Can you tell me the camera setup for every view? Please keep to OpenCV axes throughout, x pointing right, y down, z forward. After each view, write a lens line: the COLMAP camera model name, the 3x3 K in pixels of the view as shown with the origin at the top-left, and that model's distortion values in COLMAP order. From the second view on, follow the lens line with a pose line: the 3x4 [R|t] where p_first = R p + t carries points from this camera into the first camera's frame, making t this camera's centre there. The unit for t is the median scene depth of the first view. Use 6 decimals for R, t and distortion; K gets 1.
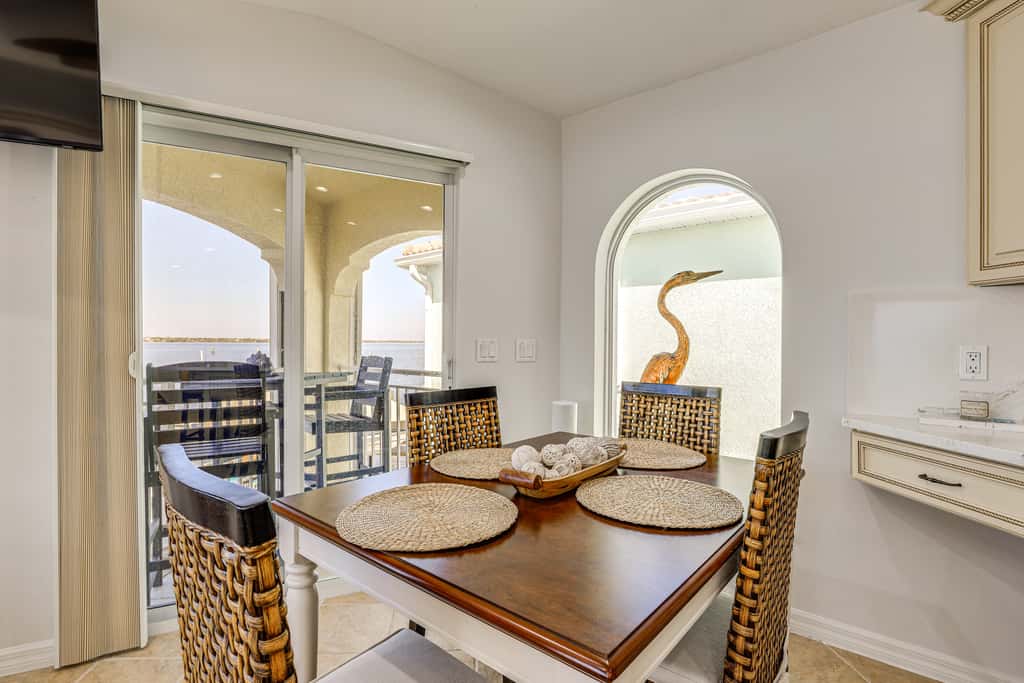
lens RADIAL K [[487.0, 0, 485.8], [0, 487.0, 339.9], [0, 0, 1]] dist [-0.023351, -0.000141]
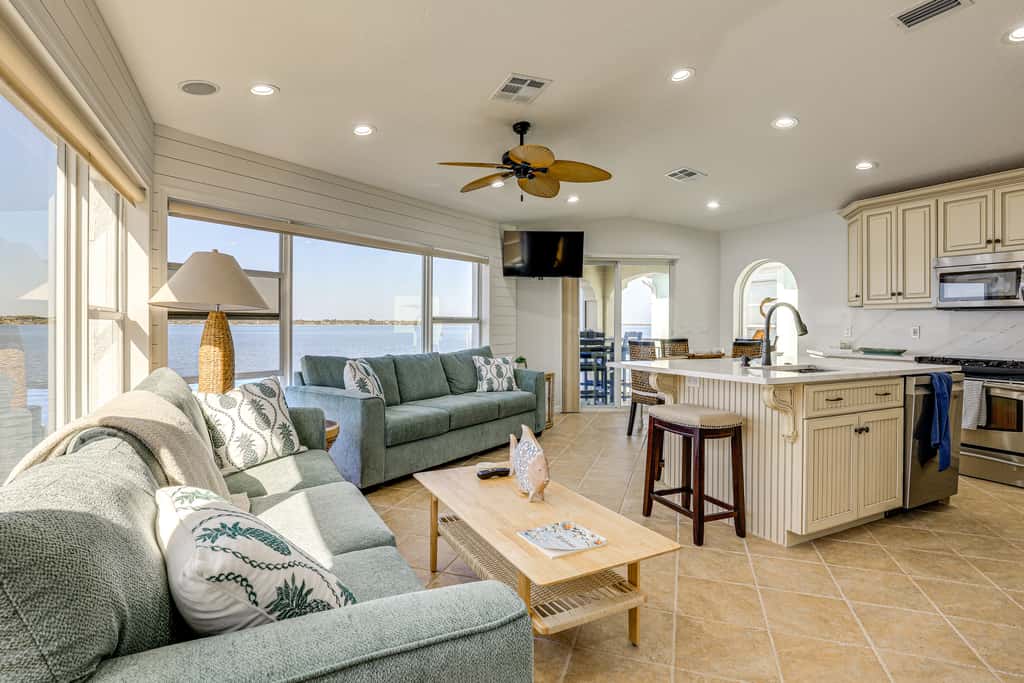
lens RADIAL K [[512.2, 0, 506.5], [0, 512.2, 320.8], [0, 0, 1]] dist [-0.014996, 0.000026]
pose [[0.932724, -0.003477, -0.360574, 0.093329], [0.002983, 0.999994, -0.001928, -0.016153], [0.360579, 0.000723, 0.932729, -1.986072]]
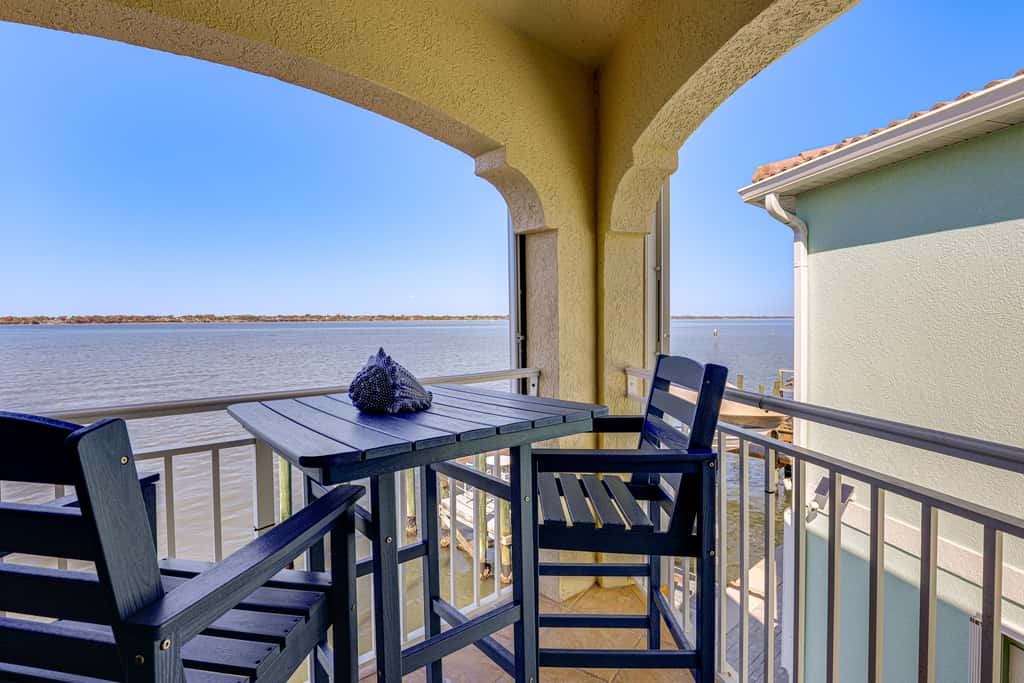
lens RADIAL K [[512.2, 0, 506.5], [0, 512.2, 320.8], [0, 0, 1]] dist [-0.014996, 0.000026]
pose [[0.812232, -0.007250, -0.583290, -0.148356], [0.013756, 0.999883, 0.006728, -0.005054], [0.583172, -0.013489, 0.812236, 0.865655]]
